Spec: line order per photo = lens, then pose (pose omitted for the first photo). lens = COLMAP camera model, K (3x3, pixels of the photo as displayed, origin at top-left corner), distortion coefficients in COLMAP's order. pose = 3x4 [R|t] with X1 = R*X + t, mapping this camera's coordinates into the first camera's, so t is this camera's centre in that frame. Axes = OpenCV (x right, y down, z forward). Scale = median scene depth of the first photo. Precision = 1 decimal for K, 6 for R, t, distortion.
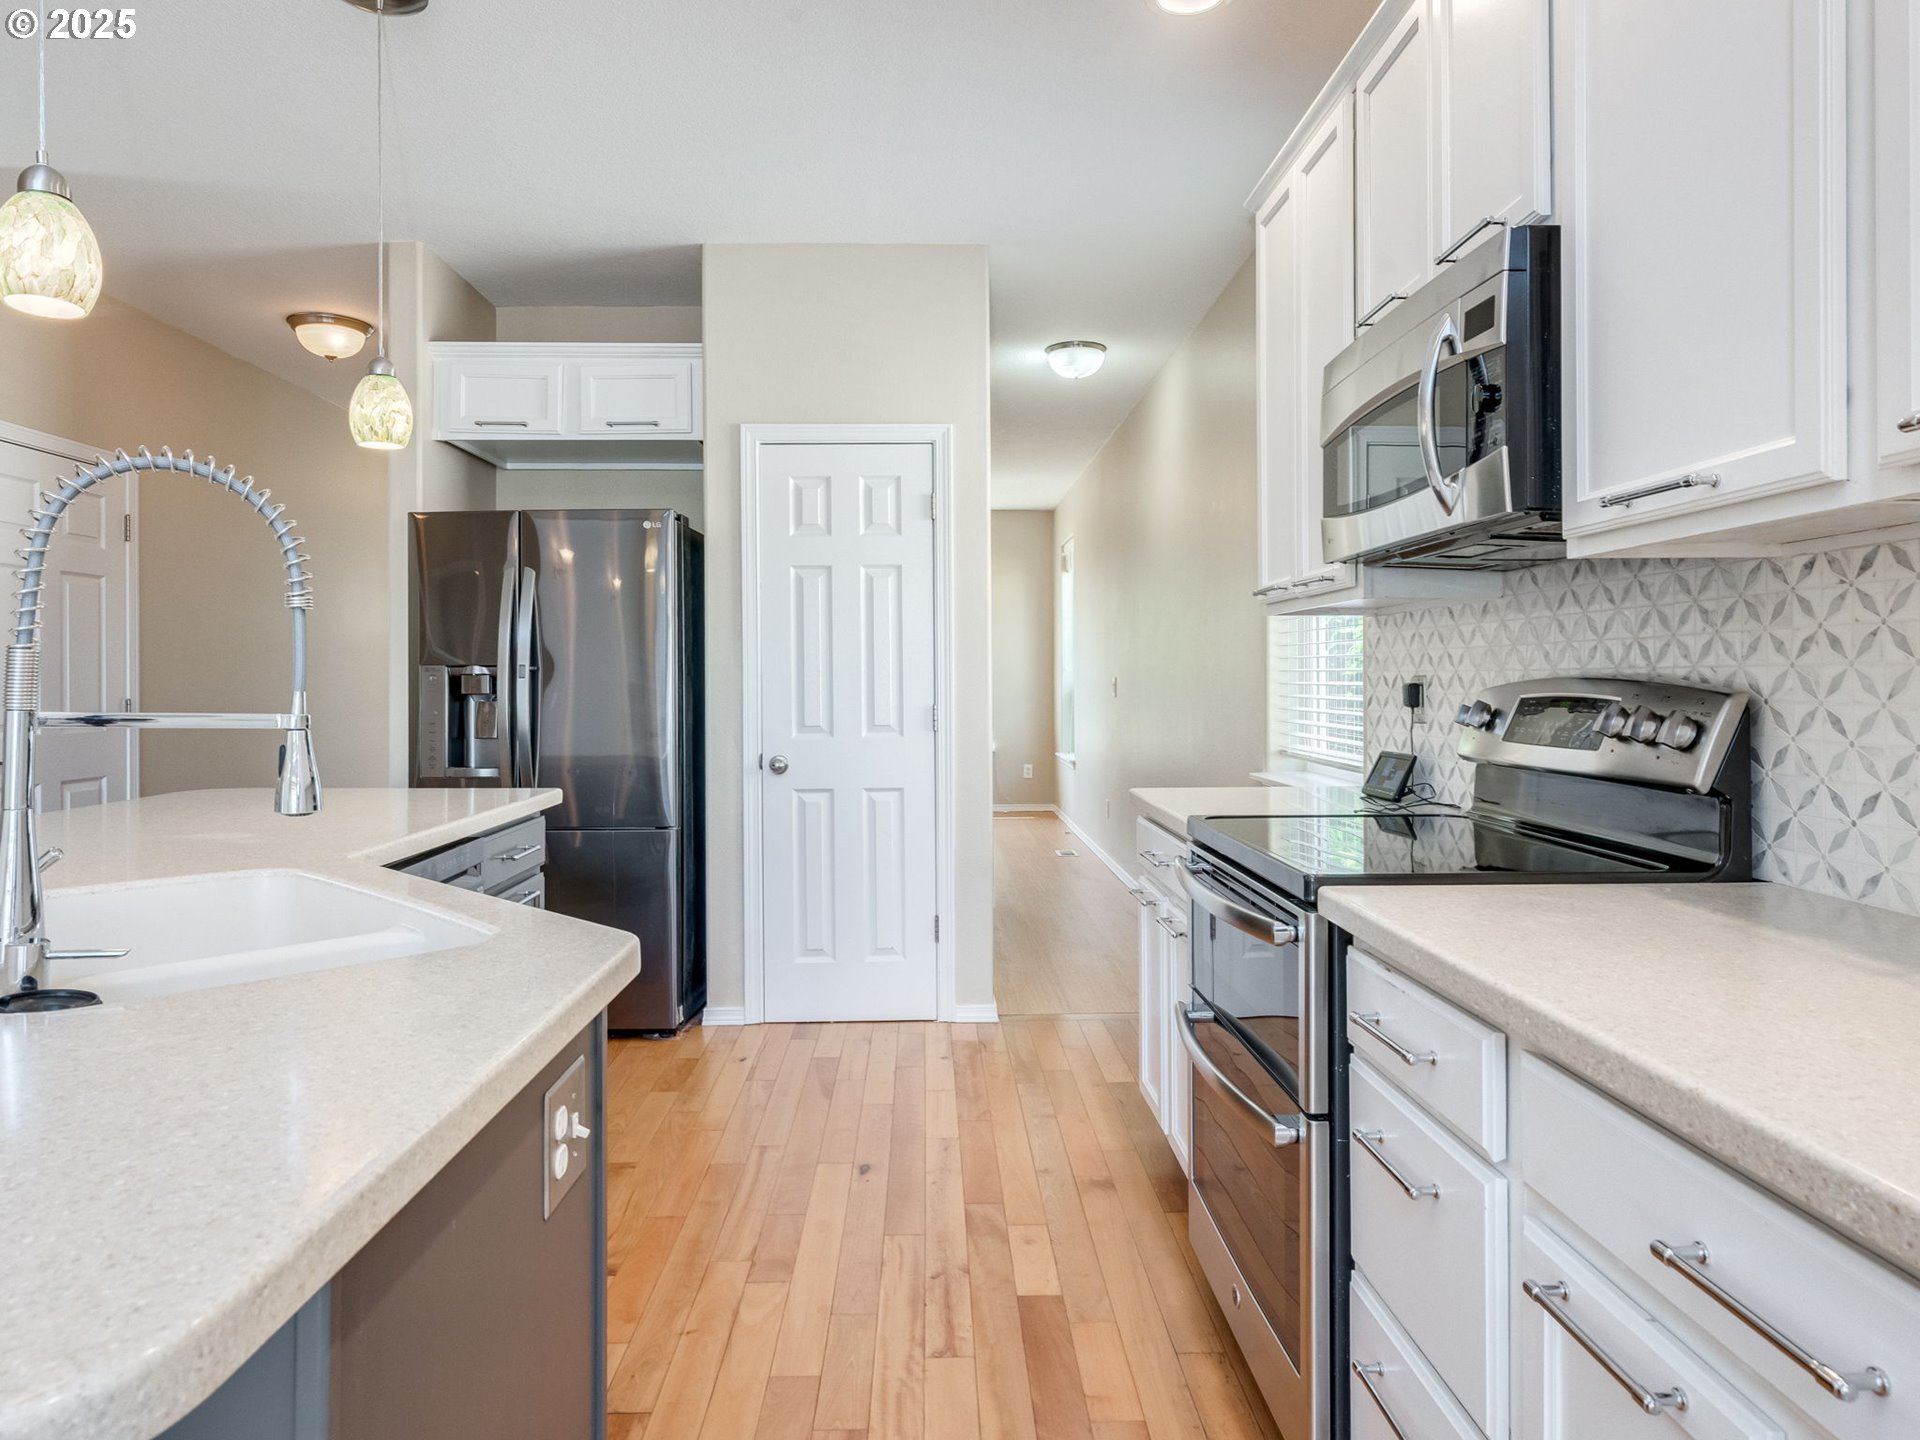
lens RADIAL K [[1230.9, 0, 1003.4], [0, 1230.9, 669.4], [0, 0, 1]] dist [0.000251, 0.000624]
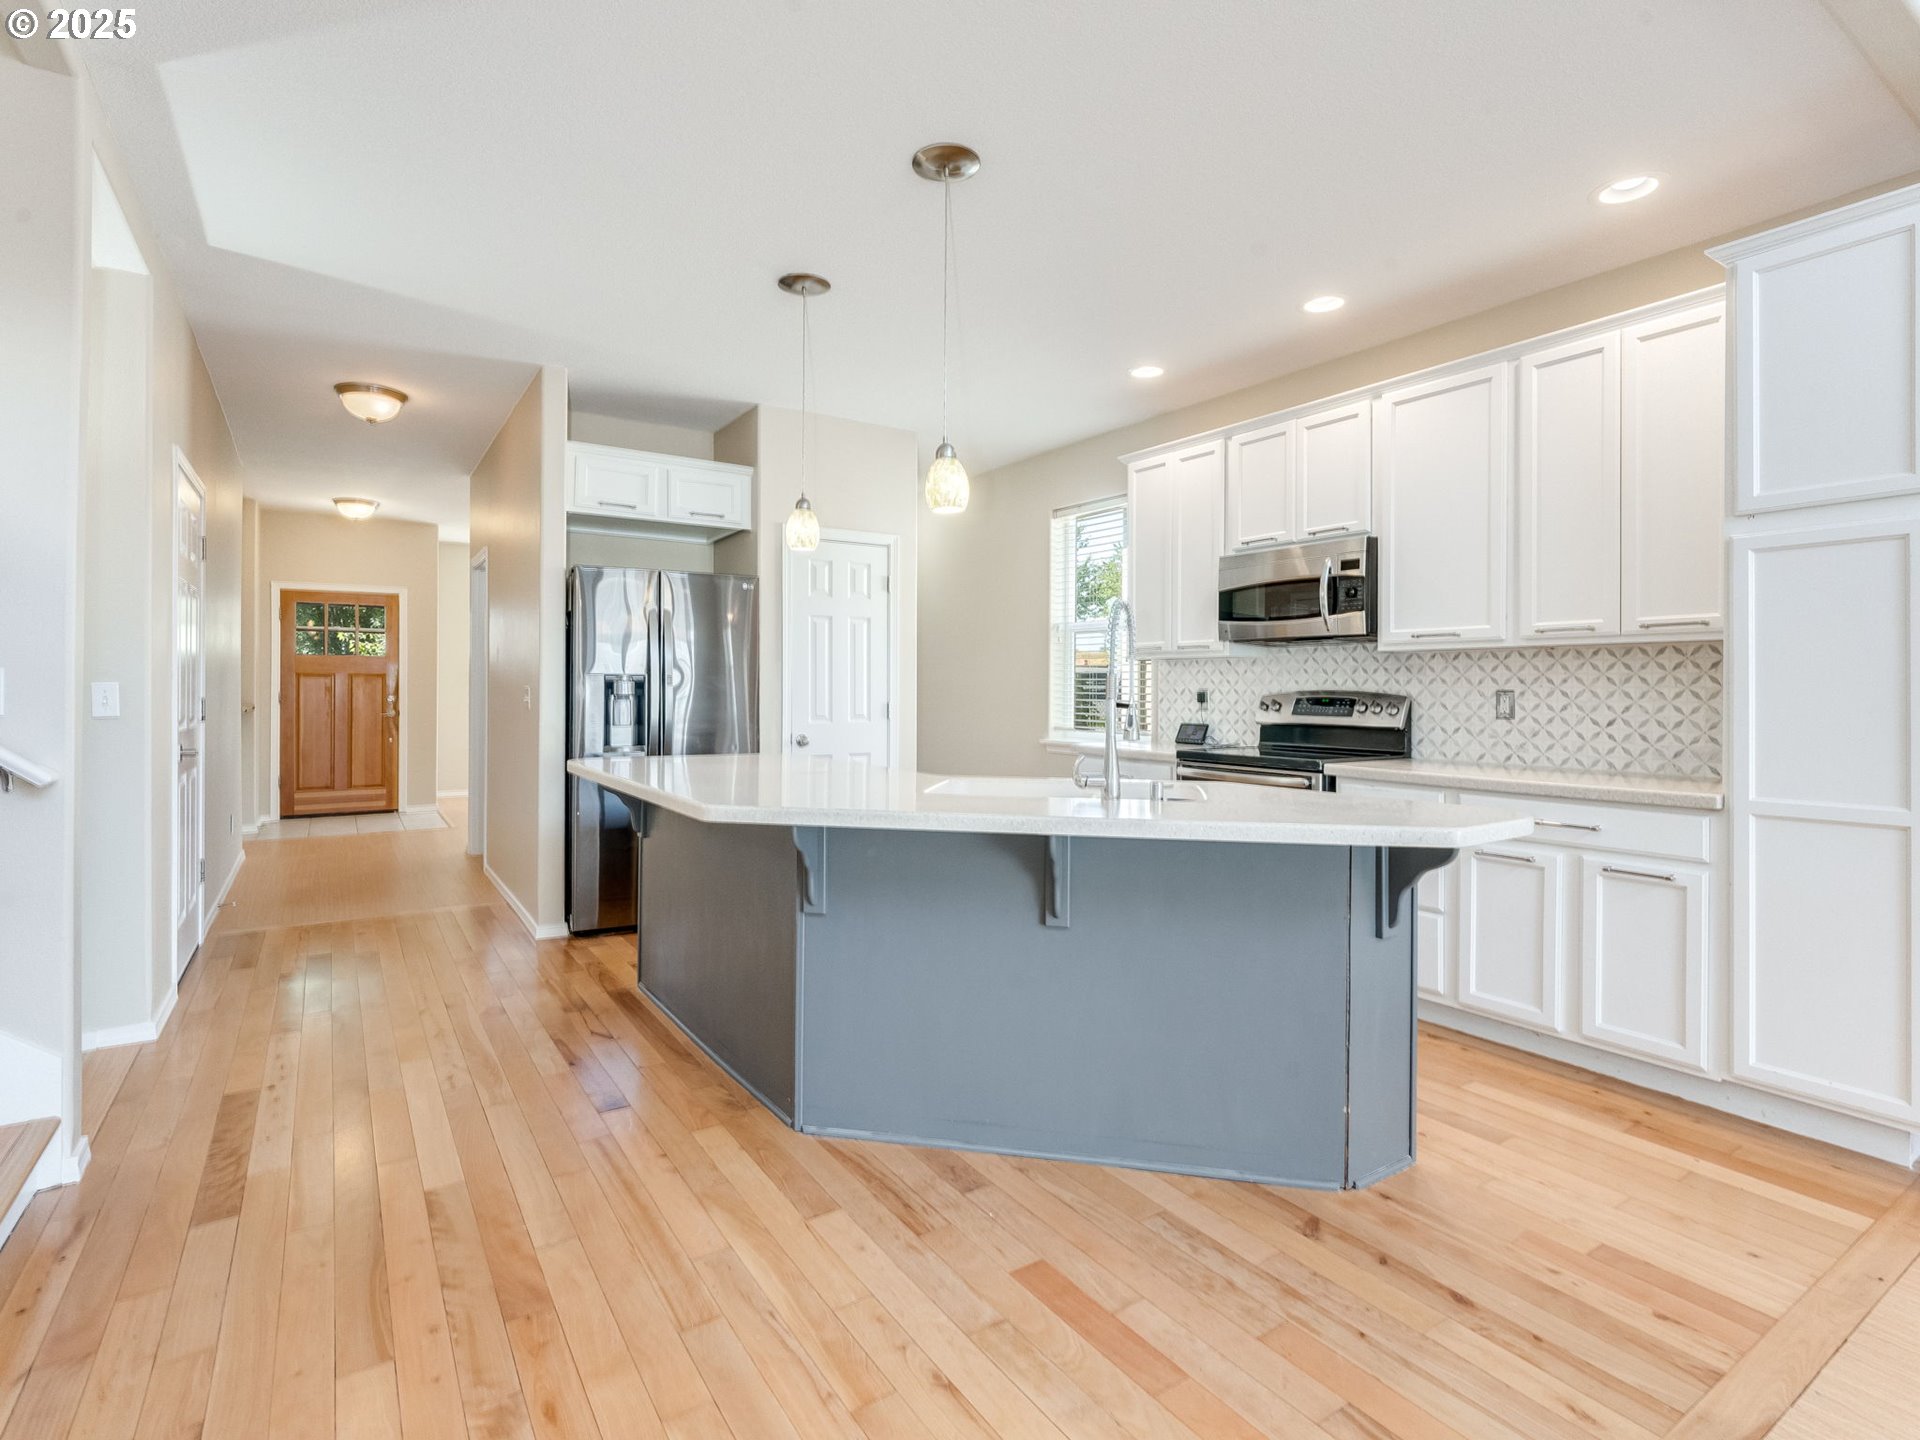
lens RADIAL K [[1011.8, 0, 988.8], [0, 1011.8, 683.9], [0, 0, 1]] dist [-0.000298, 0.000231]
pose [[0.840594, 0.009913, 0.541575, -1.489463], [-0.013750, 0.999901, 0.003041, -0.005151], [-0.541491, -0.010003, 0.840647, -0.491669]]
